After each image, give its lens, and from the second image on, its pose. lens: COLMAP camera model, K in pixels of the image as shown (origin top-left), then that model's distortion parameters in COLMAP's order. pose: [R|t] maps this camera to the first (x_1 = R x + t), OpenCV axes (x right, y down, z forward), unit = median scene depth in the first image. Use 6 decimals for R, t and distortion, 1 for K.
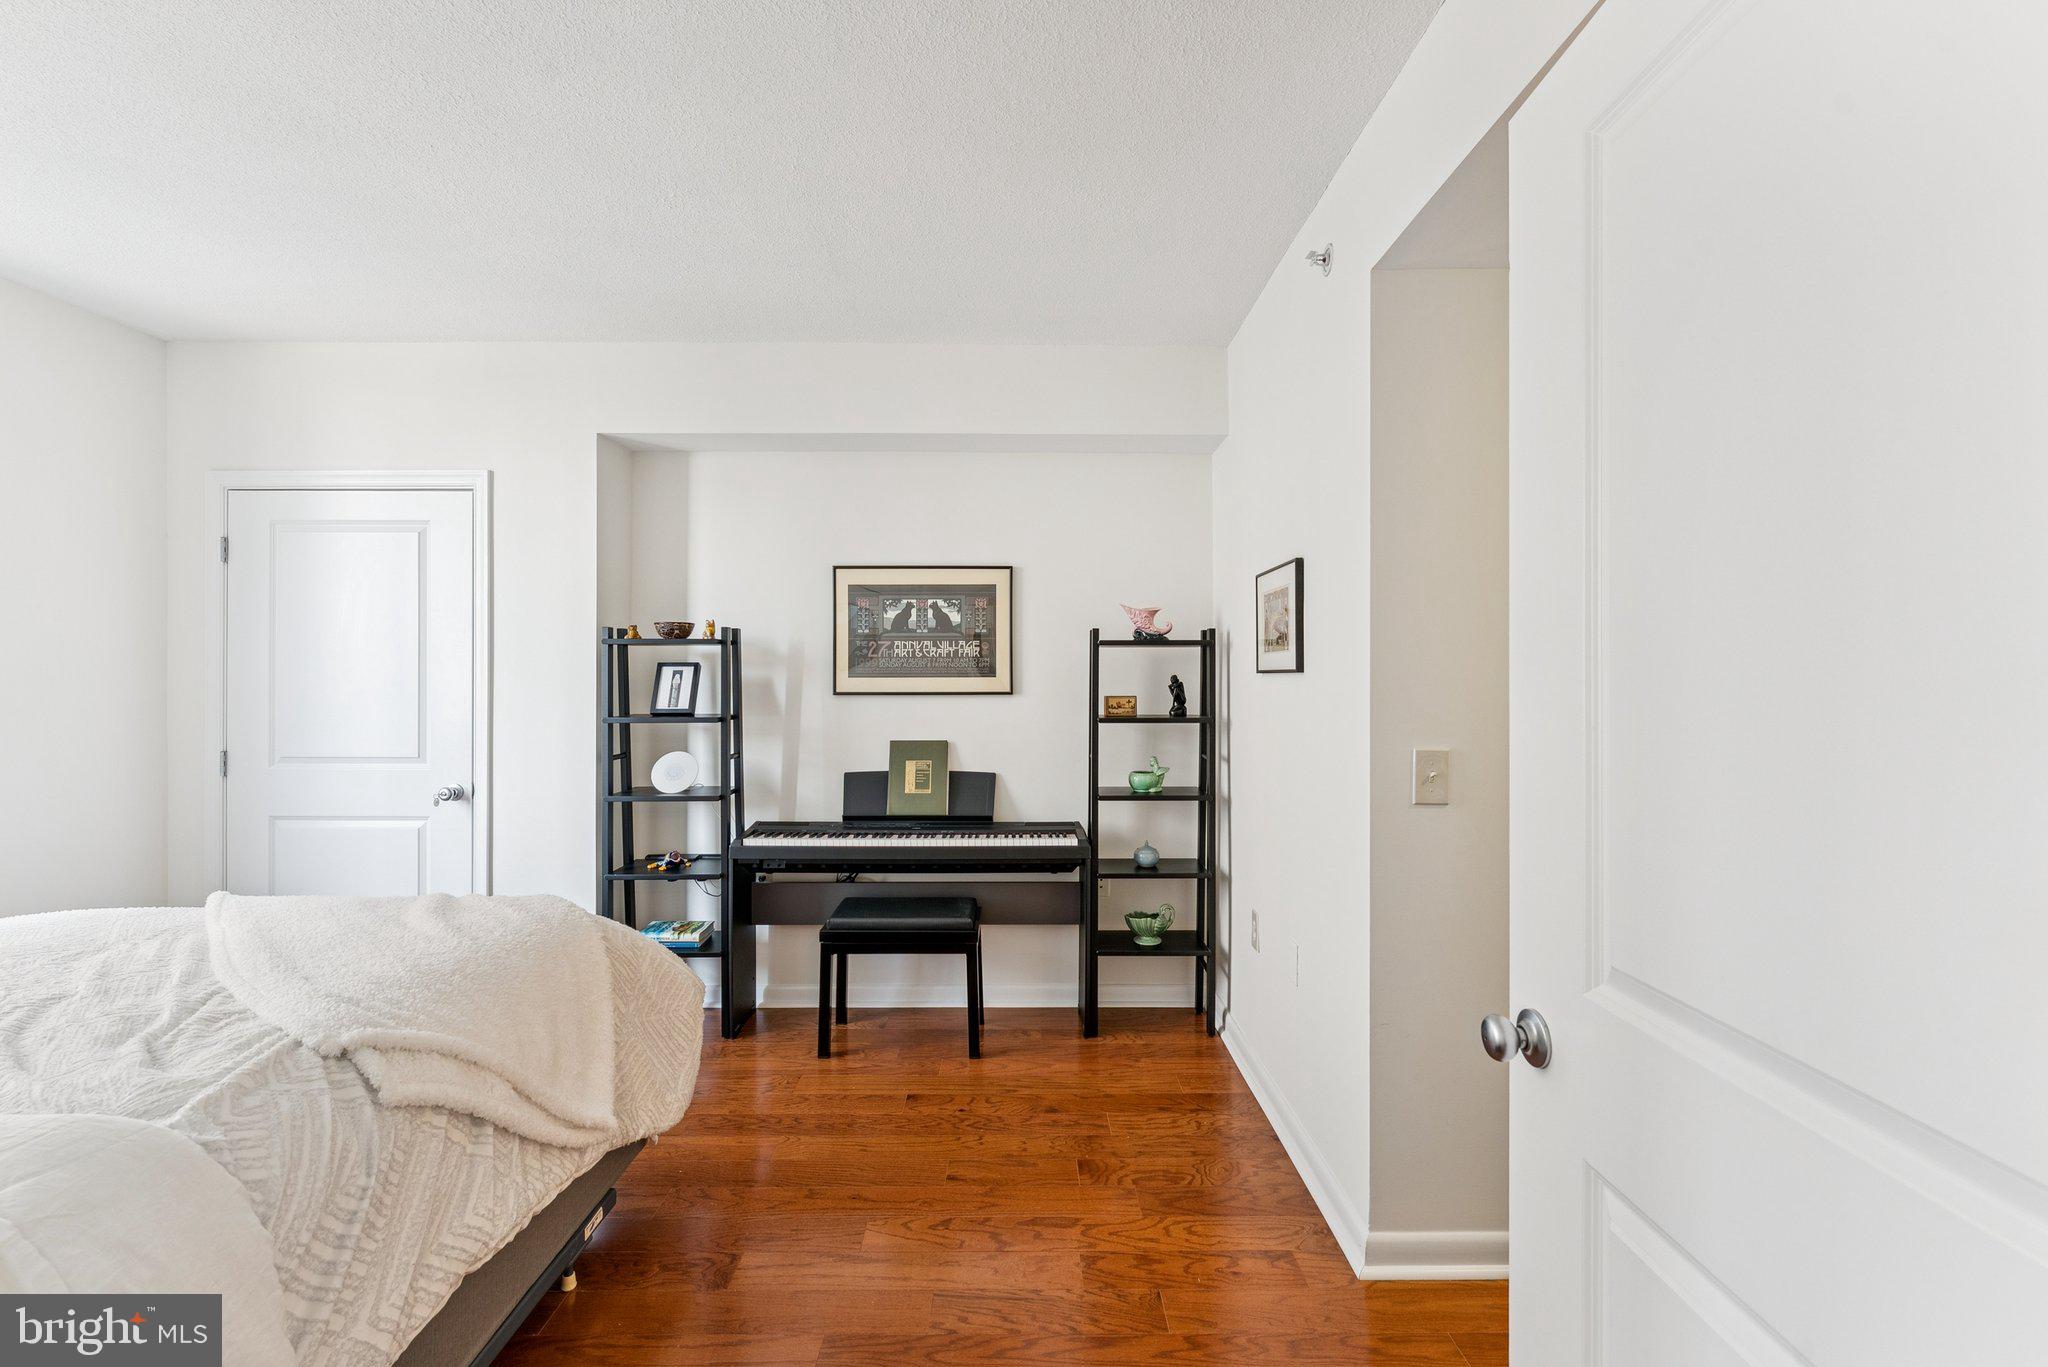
lens RADIAL K [[886.8, 0, 1018.9], [0, 886.8, 678.6], [0, 0, 1]] dist [0.001170, 0.000475]
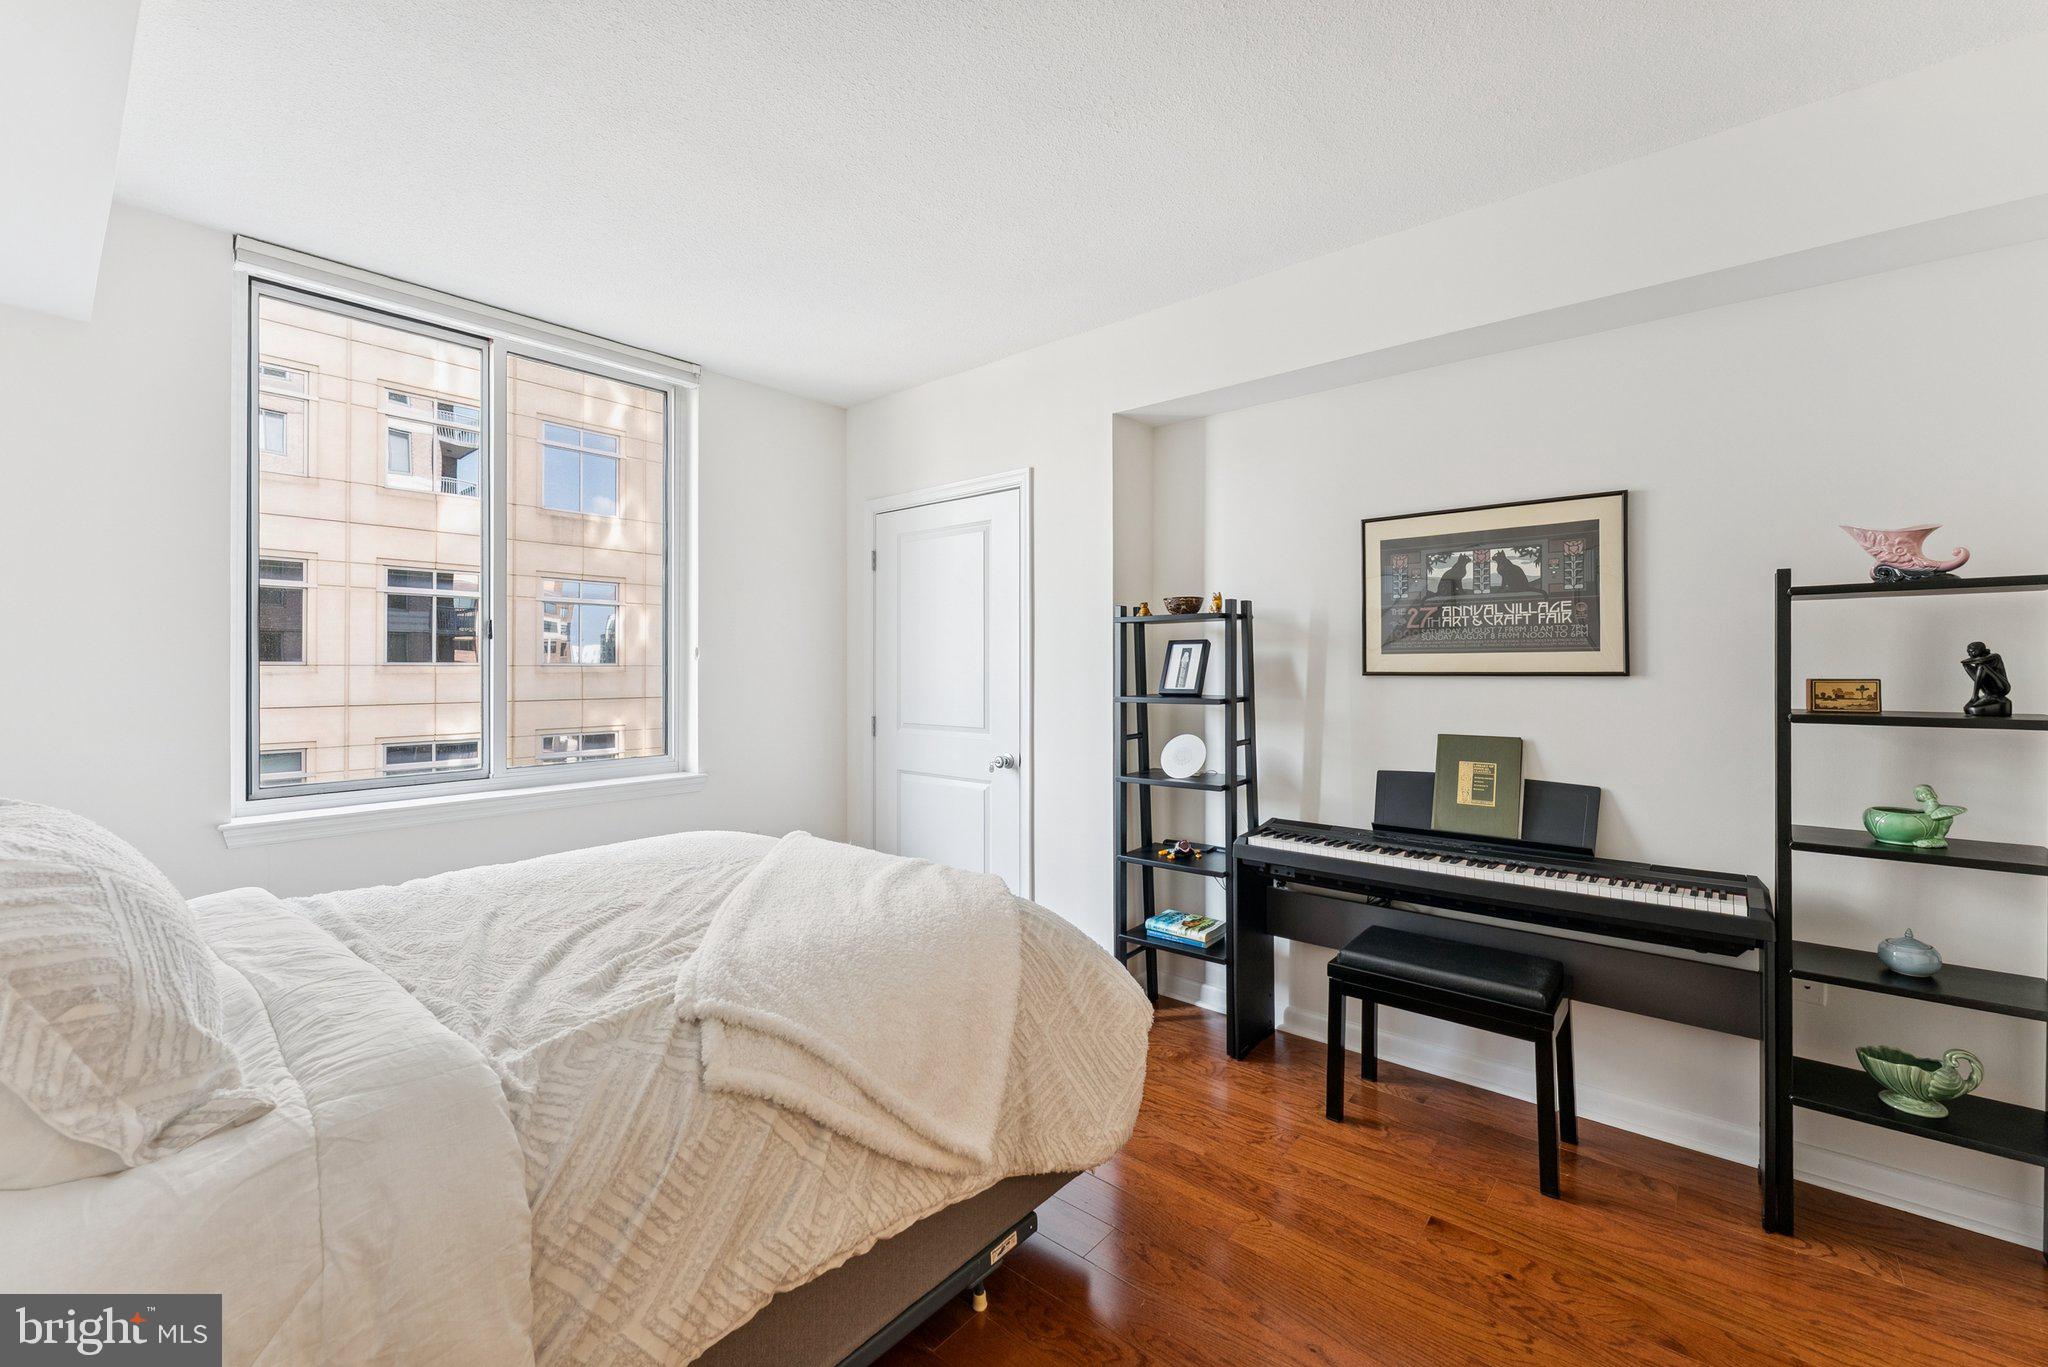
lens RADIAL K [[837.4, 0, 1024.3], [0, 837.4, 658.8], [0, 0, 1]] dist [-0.000903, -0.000363]
pose [[0.760138, -0.008379, -0.649708, 0.062173], [0.005053, 0.999963, -0.006985, 0.007303], [0.649742, 0.002027, 0.760152, 0.214078]]
